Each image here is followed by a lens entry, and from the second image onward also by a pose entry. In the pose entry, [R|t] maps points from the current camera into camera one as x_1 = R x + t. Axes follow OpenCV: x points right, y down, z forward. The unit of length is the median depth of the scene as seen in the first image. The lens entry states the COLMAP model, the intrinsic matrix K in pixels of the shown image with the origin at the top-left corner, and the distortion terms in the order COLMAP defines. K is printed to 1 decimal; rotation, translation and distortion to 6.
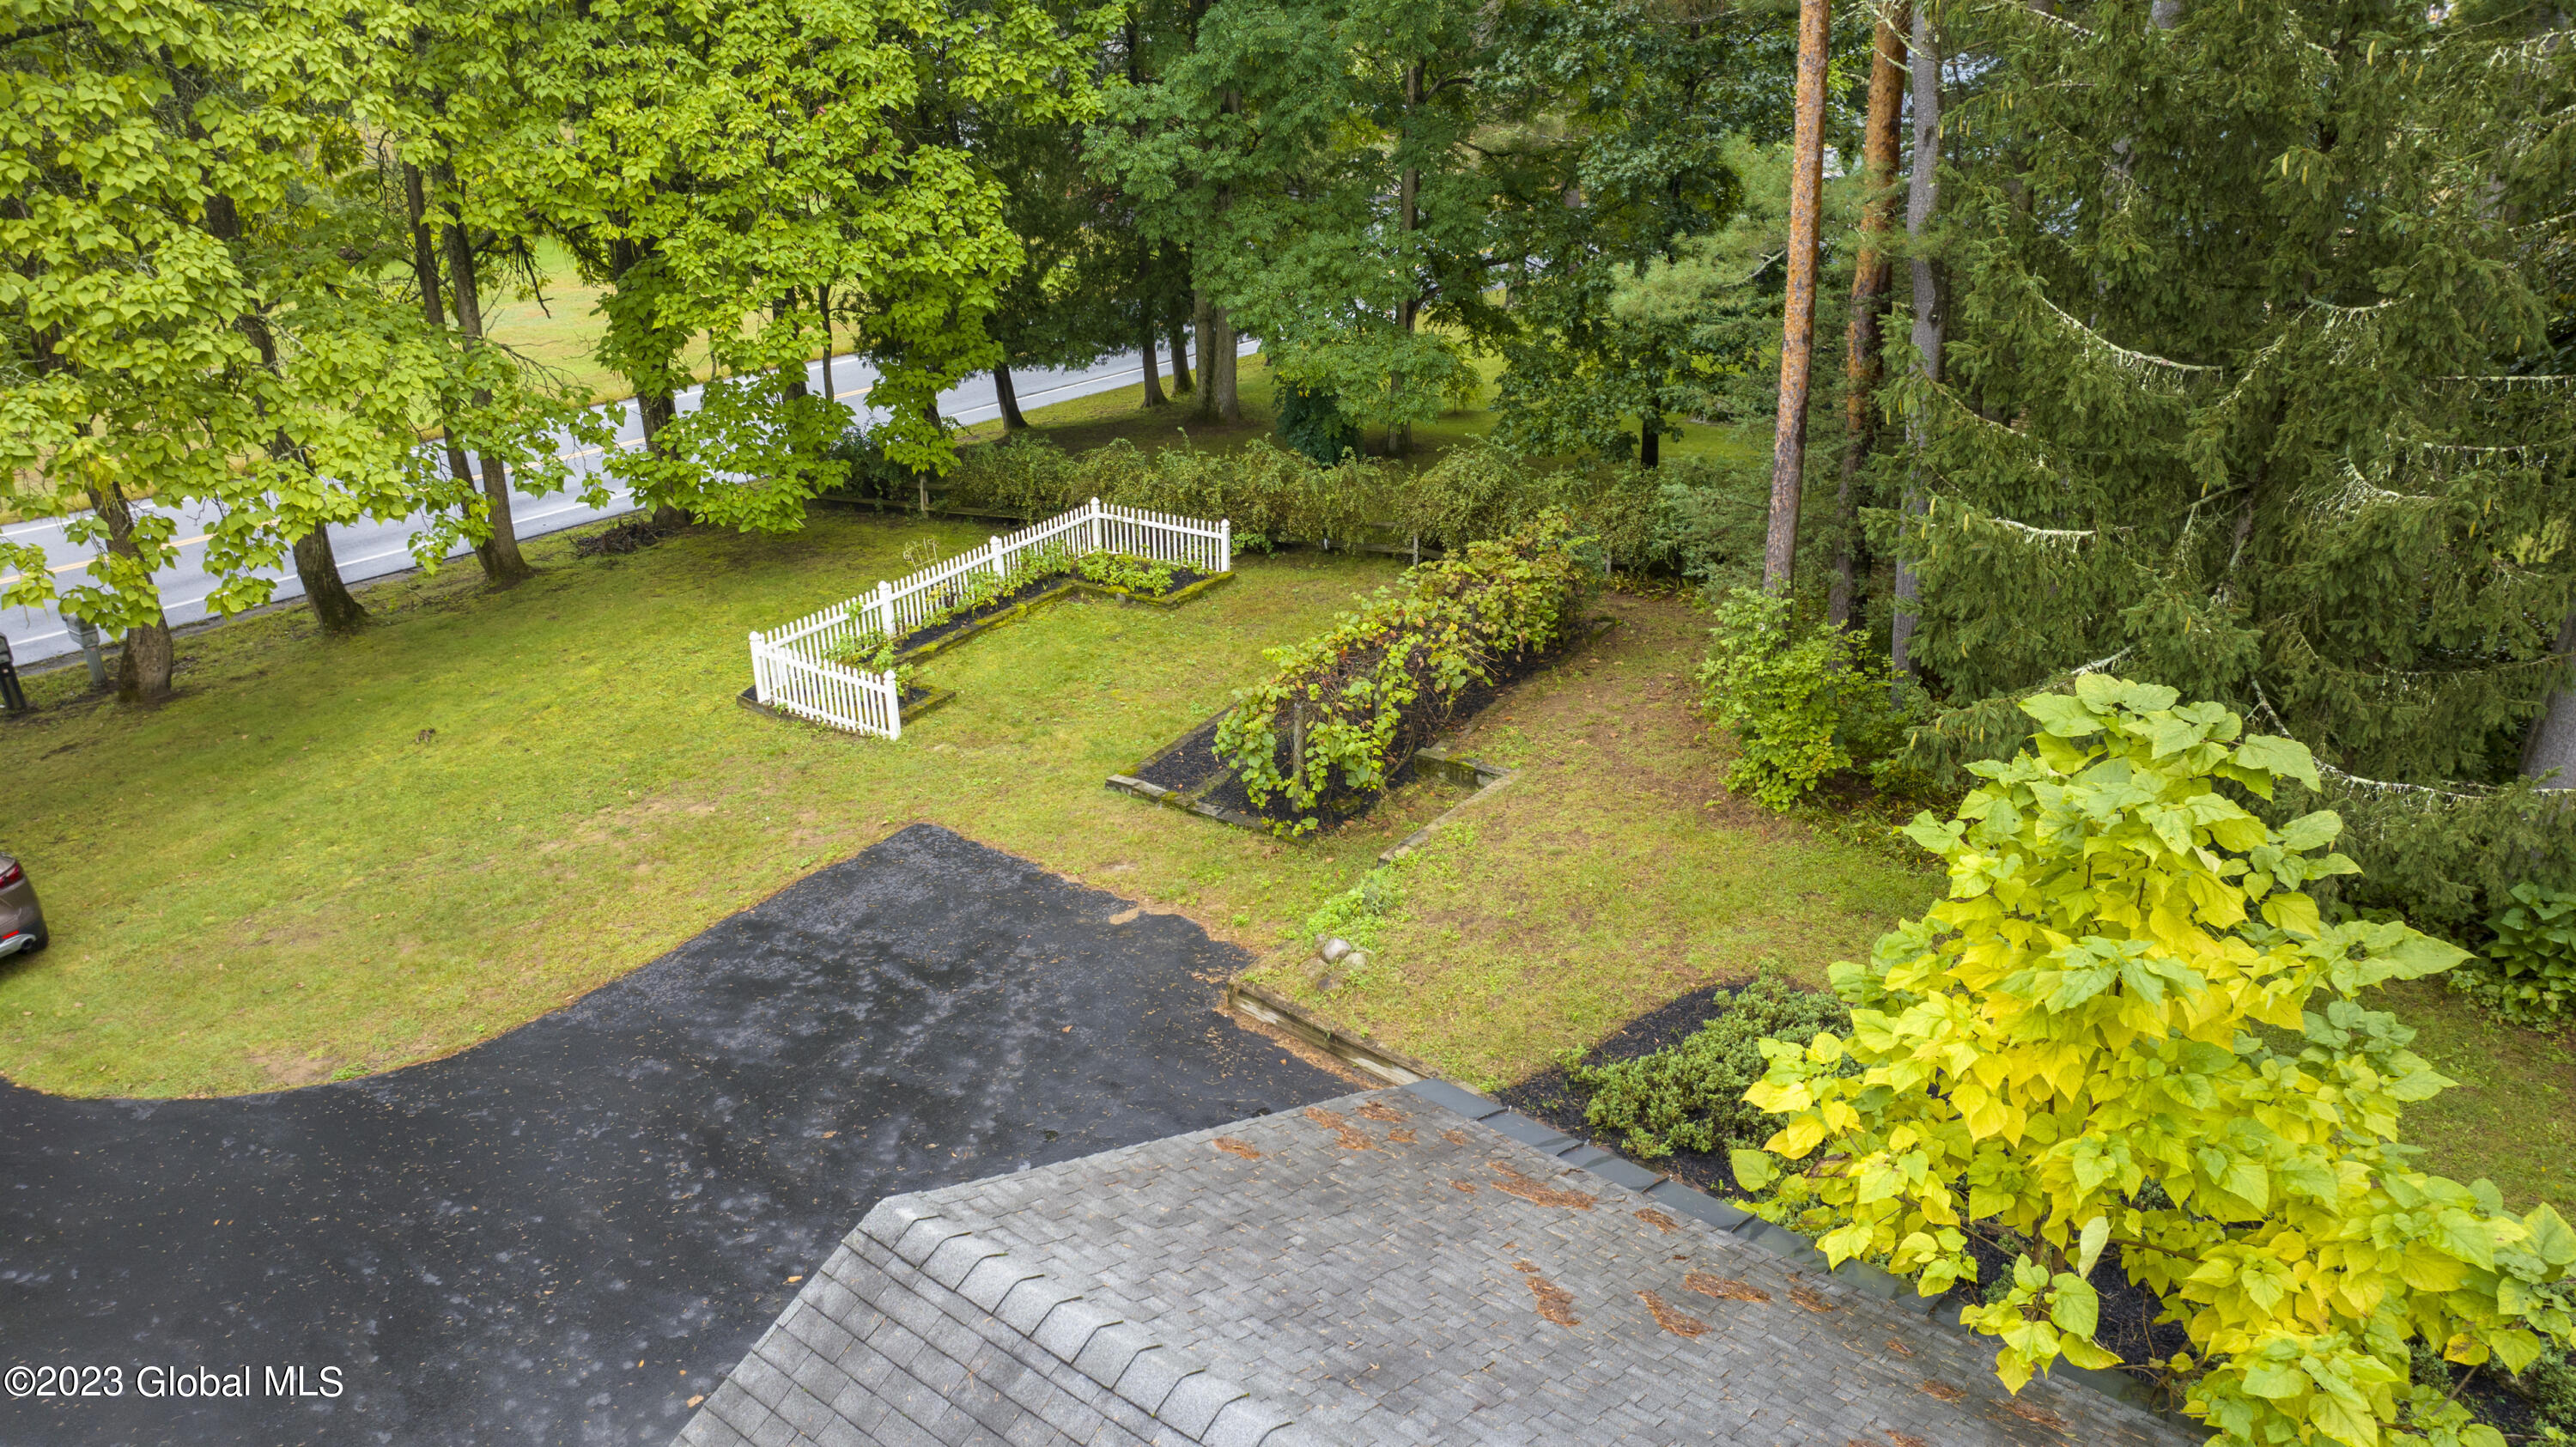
lens RADIAL K [[1853.6, 0, 1288.0], [0, 1853.6, 723.5], [0, 0, 1]] dist [-0.090488, 0.131302]
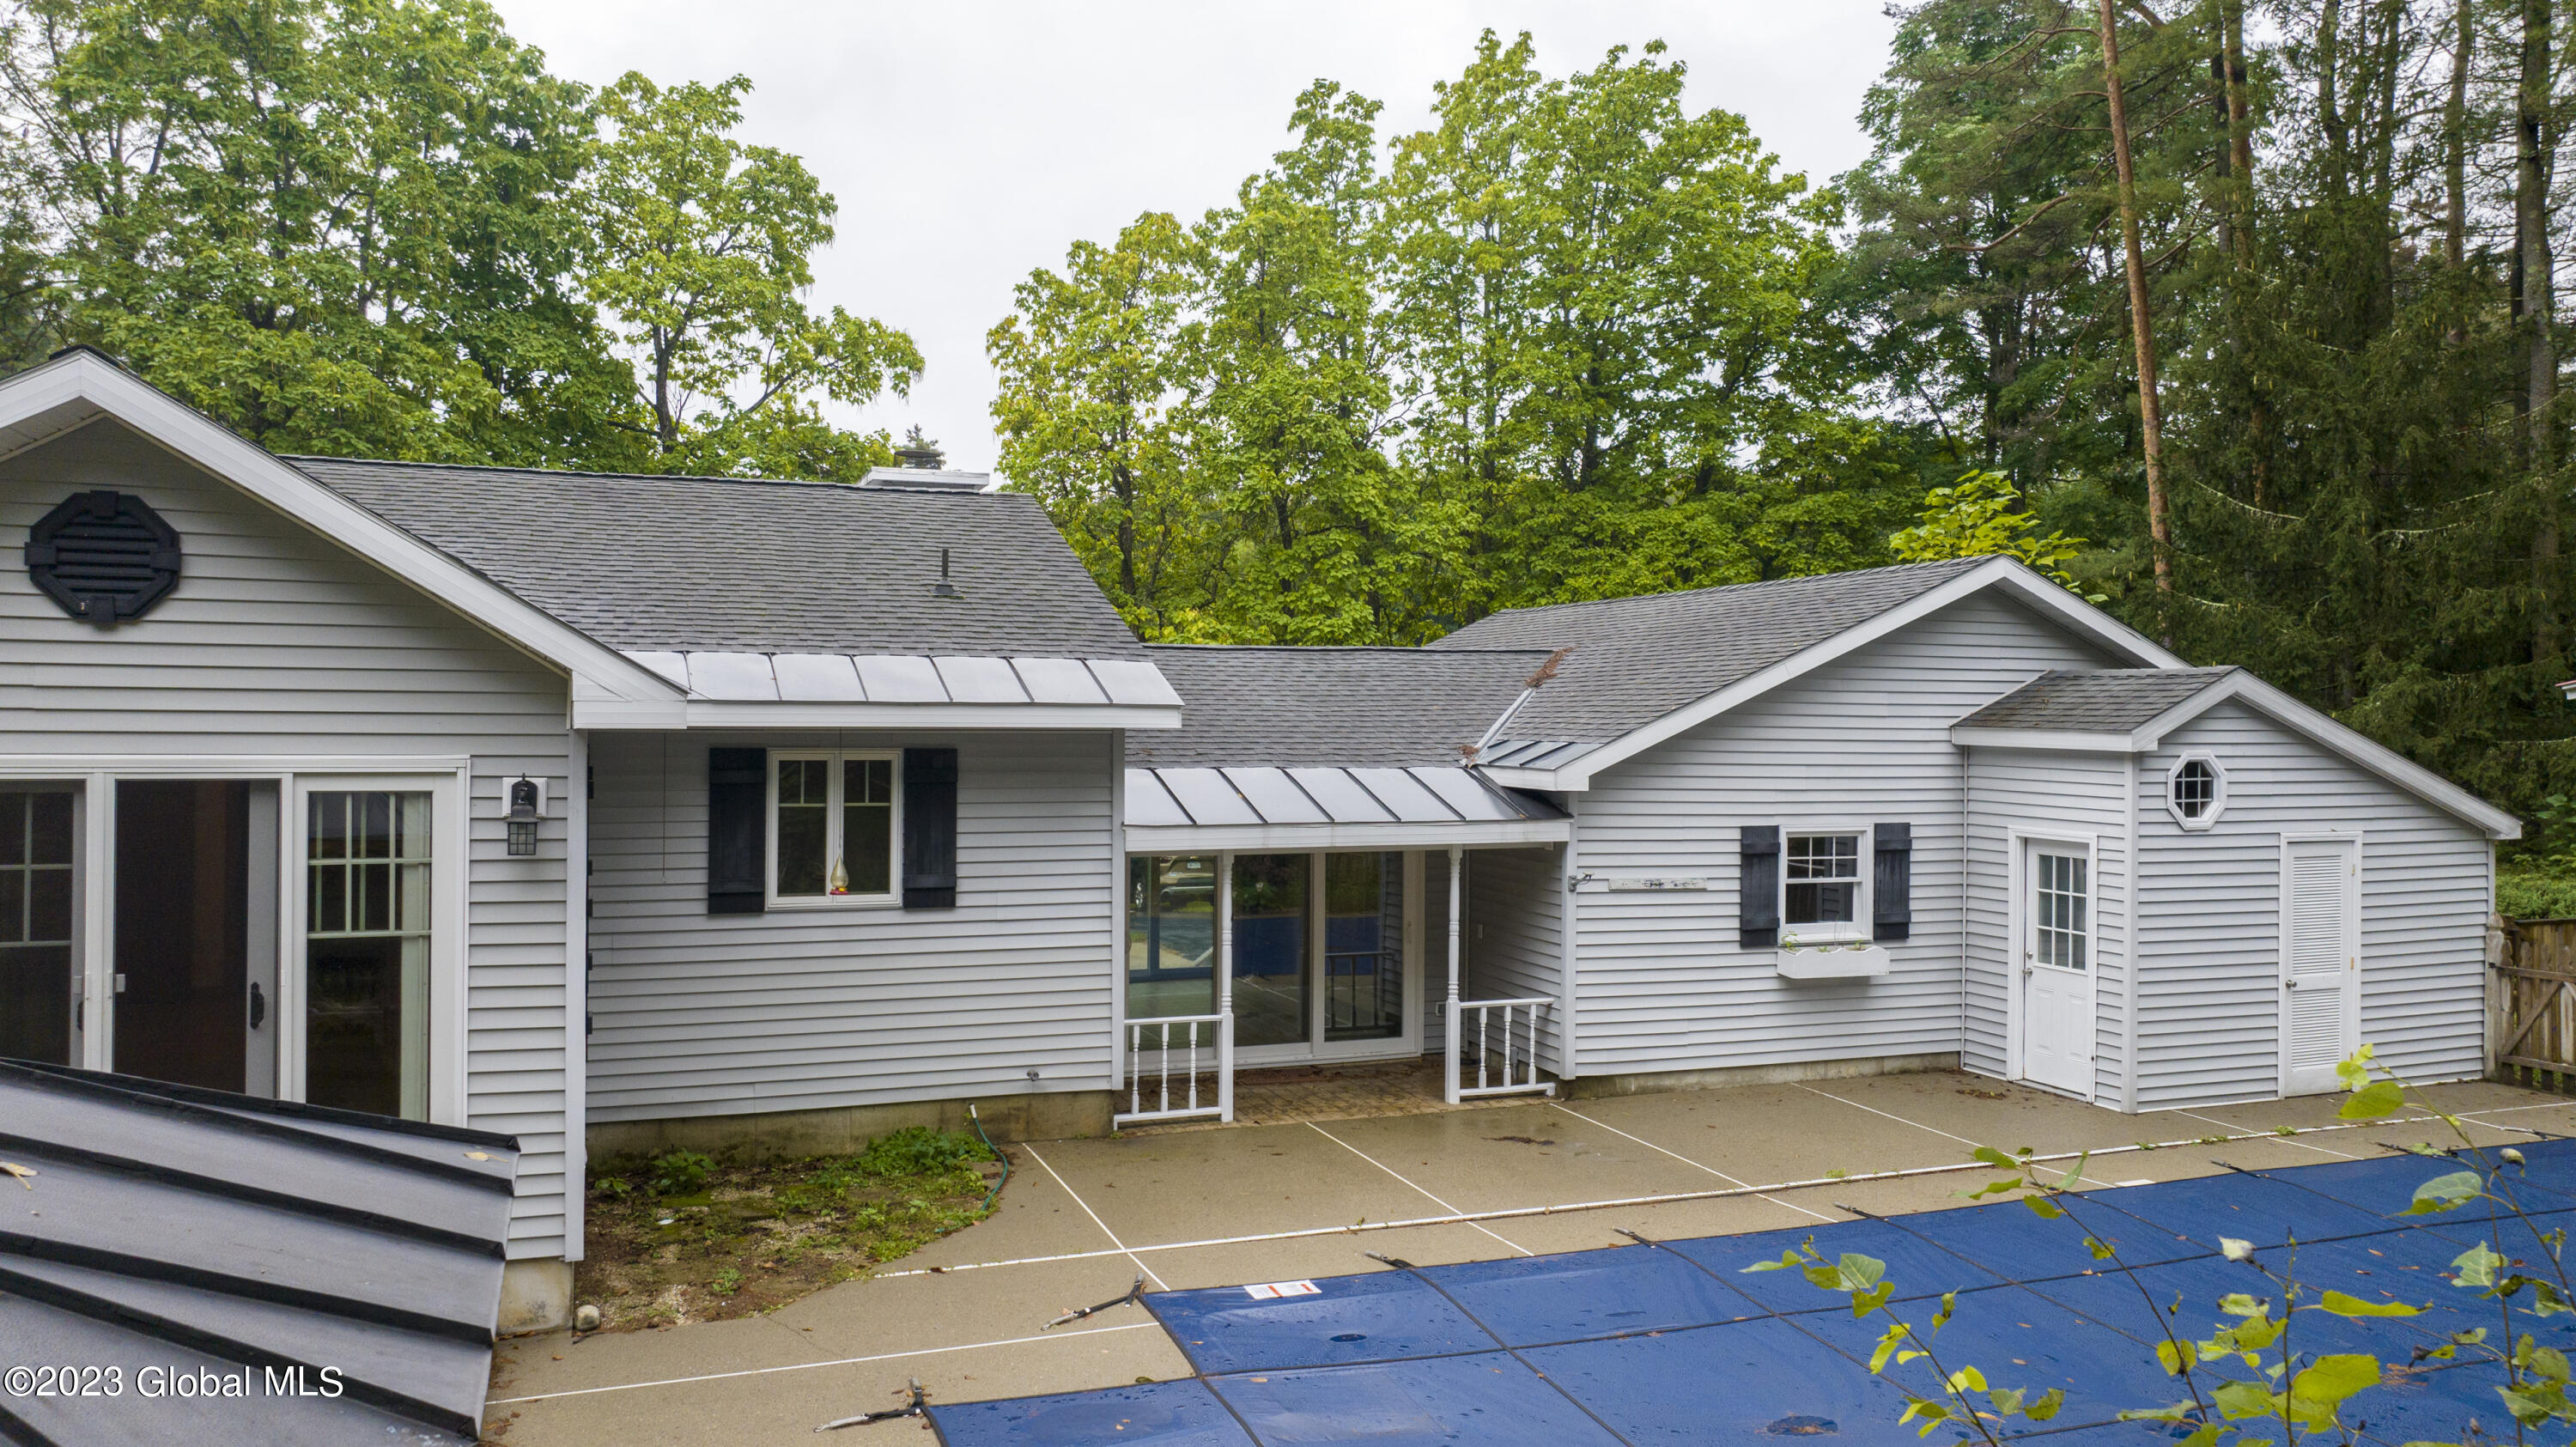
lens RADIAL K [[1808.4, 0, 1301.4], [0, 1808.4, 718.7], [0, 0, 1]] dist [-0.016646, -0.008005]
pose [[0.851167, -0.005766, -0.524863, 0.331285], [-0.214876, 0.908486, -0.358442, 0.482343], [0.478898, 0.417875, 0.772035, -0.439993]]
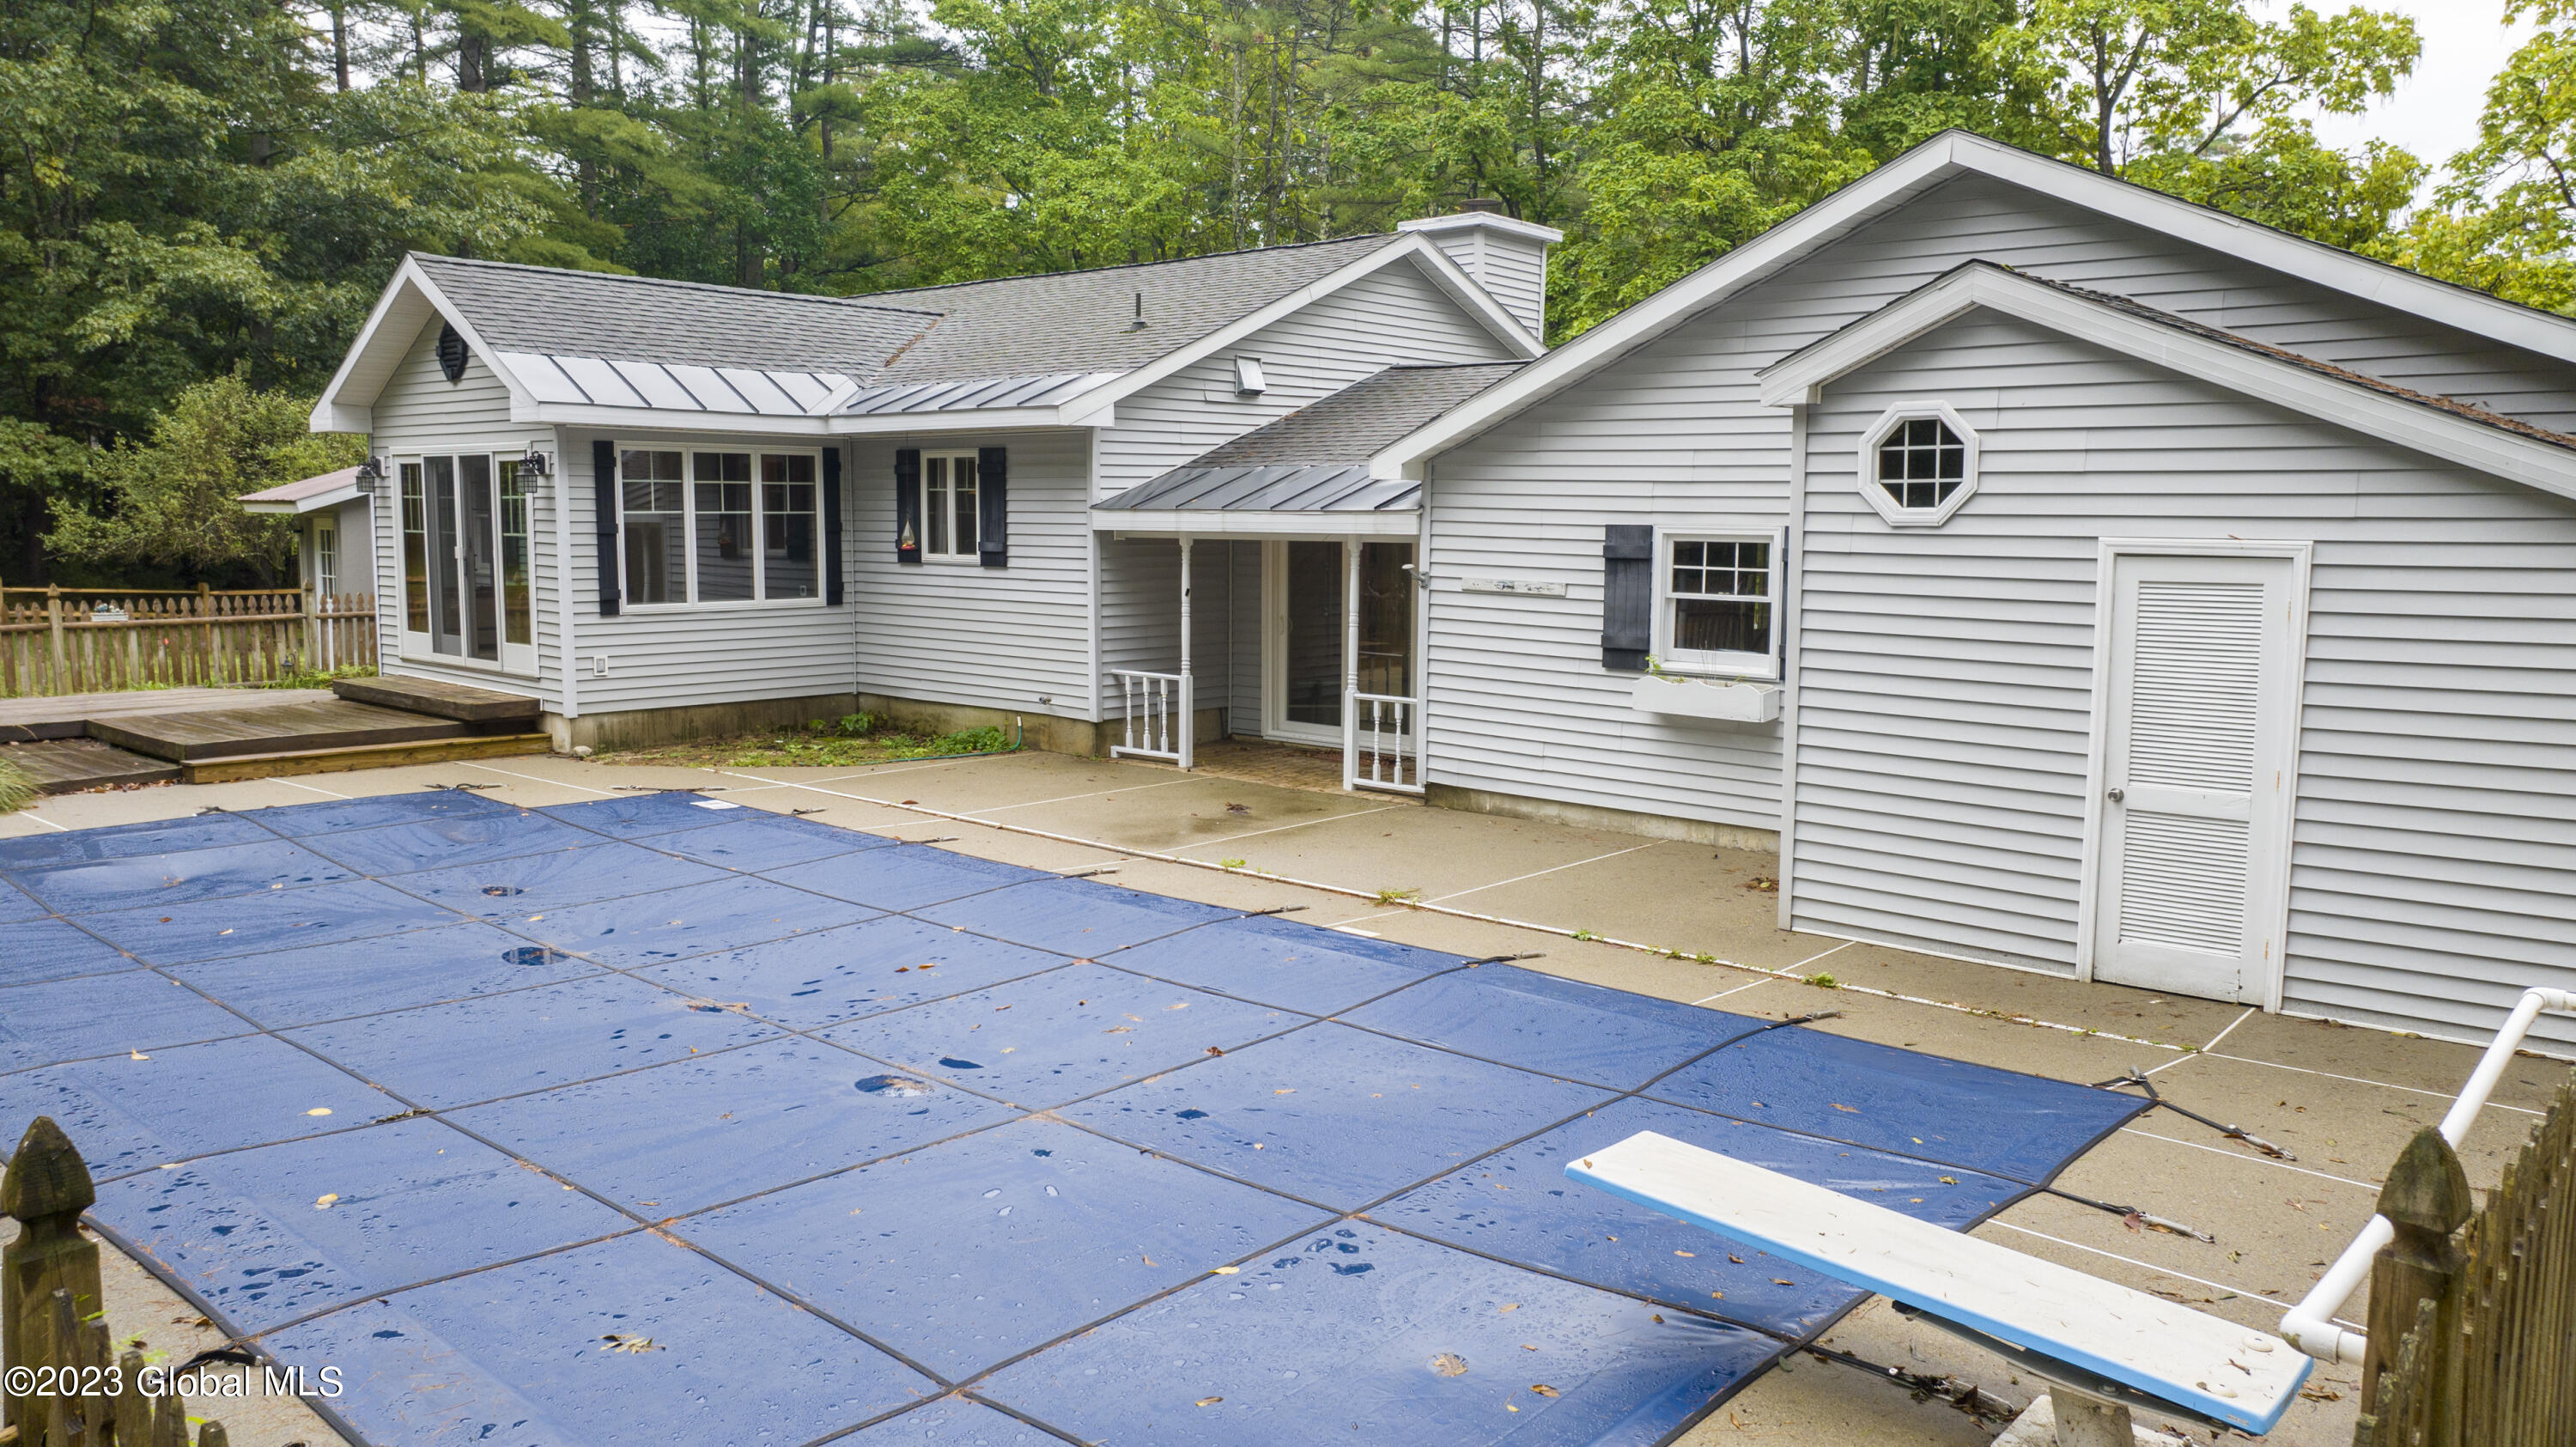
lens RADIAL K [[1808.4, 0, 1301.4], [0, 1808.4, 718.7], [0, 0, 1]] dist [-0.016646, -0.008005]
pose [[-0.065657, 0.103396, -0.992471, 0.639558], [-0.420555, 0.899096, 0.121490, 0.300244], [0.904888, 0.425365, -0.015548, 0.039172]]
